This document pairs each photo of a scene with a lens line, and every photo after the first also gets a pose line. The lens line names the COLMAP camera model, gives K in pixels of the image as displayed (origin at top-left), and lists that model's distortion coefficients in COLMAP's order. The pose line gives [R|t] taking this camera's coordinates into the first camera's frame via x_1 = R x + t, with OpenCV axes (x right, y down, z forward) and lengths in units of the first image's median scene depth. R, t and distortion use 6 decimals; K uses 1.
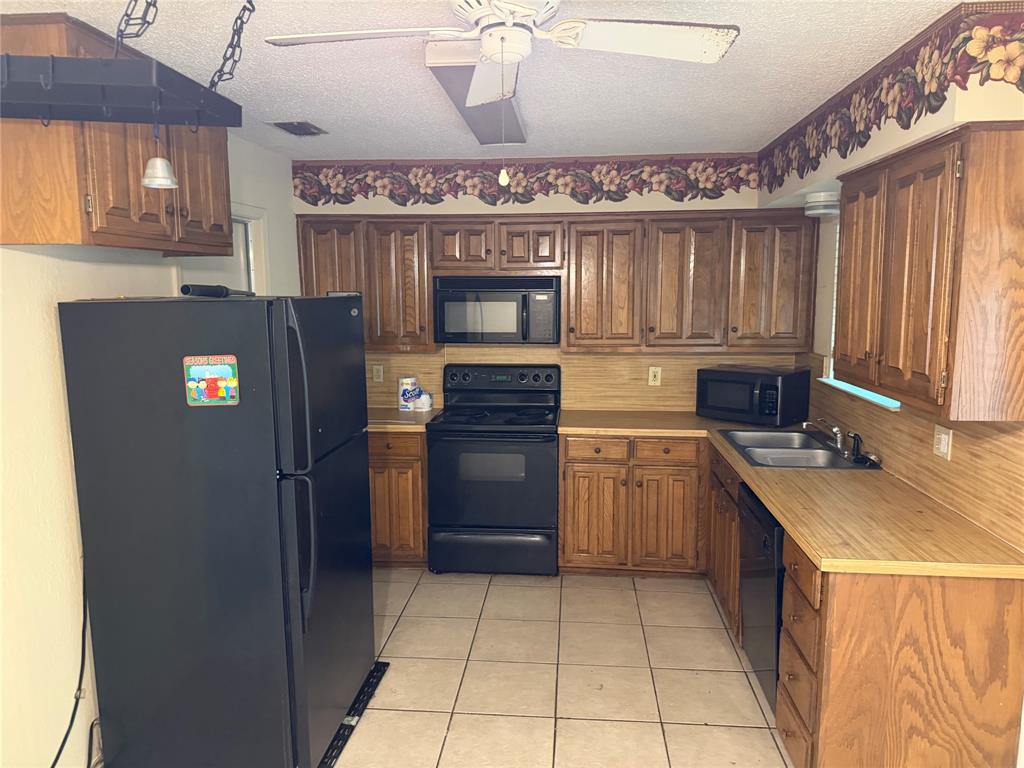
lens RADIAL K [[723.0, 0, 512.0], [0, 723.0, 384.0], [0, 0, 1]] dist [0.099459, -0.102092]
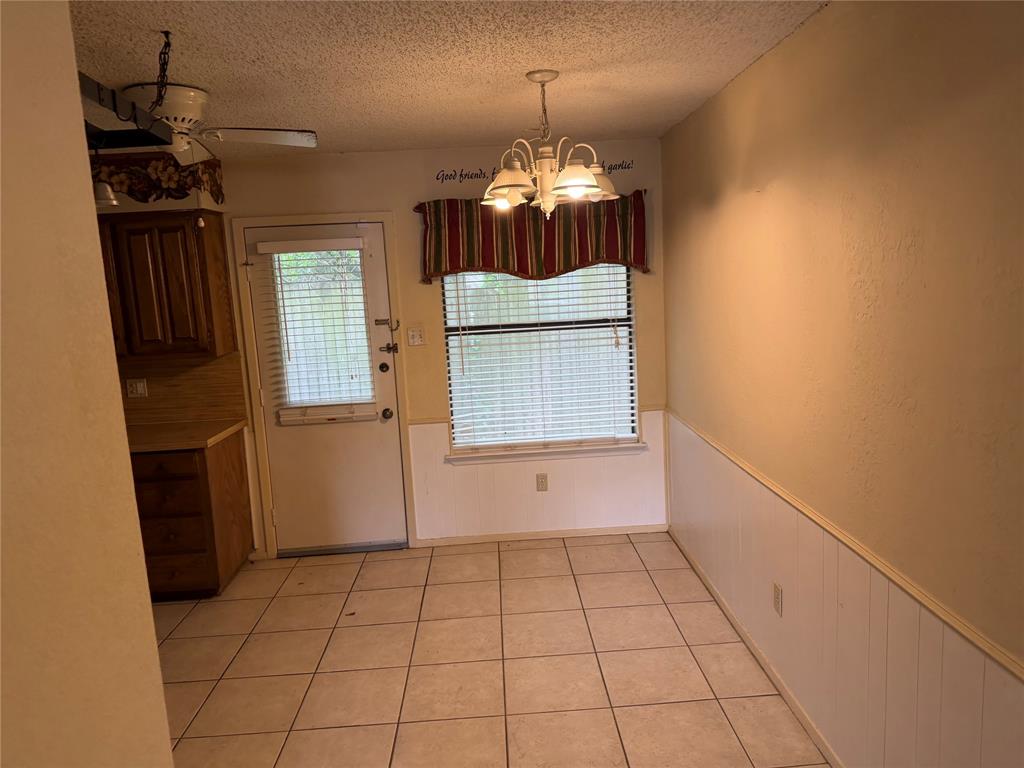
lens RADIAL K [[723.0, 0, 512.0], [0, 723.0, 384.0], [0, 0, 1]] dist [0.099459, -0.102092]
pose [[-0.121907, -0.132616, 0.983642, -0.861623], [0.190415, 0.969500, 0.154309, -0.019238], [-0.974105, 0.206112, -0.092937, 0.253698]]
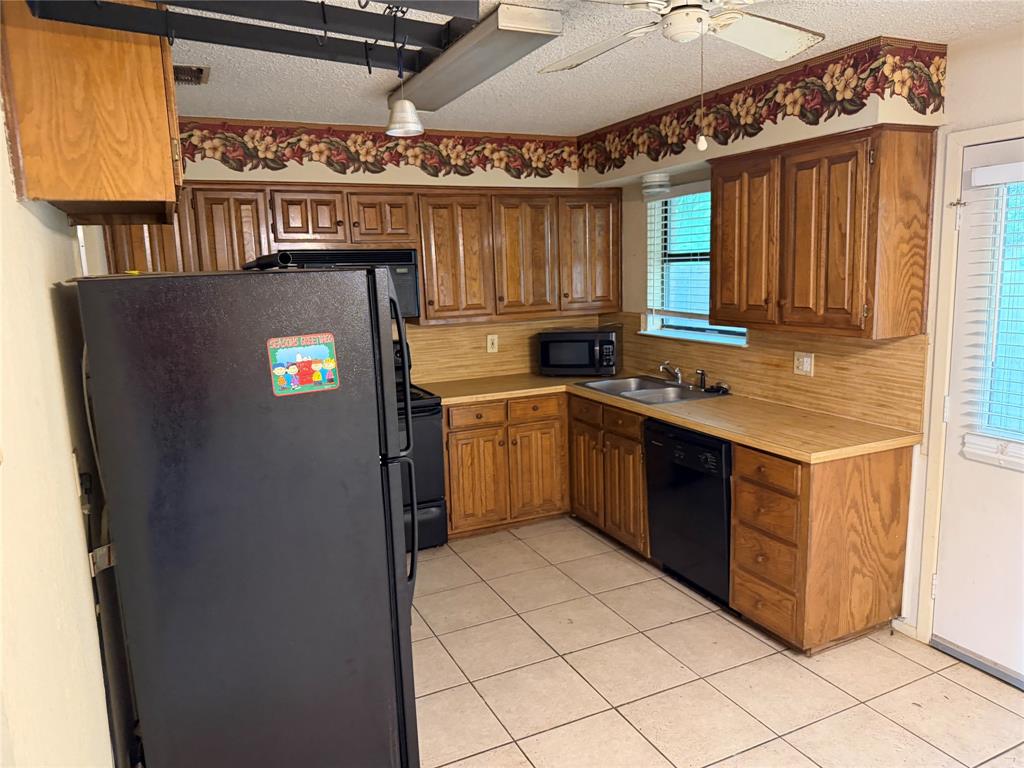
lens RADIAL K [[720.2, 0, 512.0], [0, 720.2, 384.0], [0, 0, 1]] dist [0.133503, -0.203396]
pose [[0.860957, -0.106555, 0.497393, -0.407231], [0.095506, 0.994286, 0.047689, 0.000747], [-0.499632, 0.006445, 0.866214, 0.086988]]
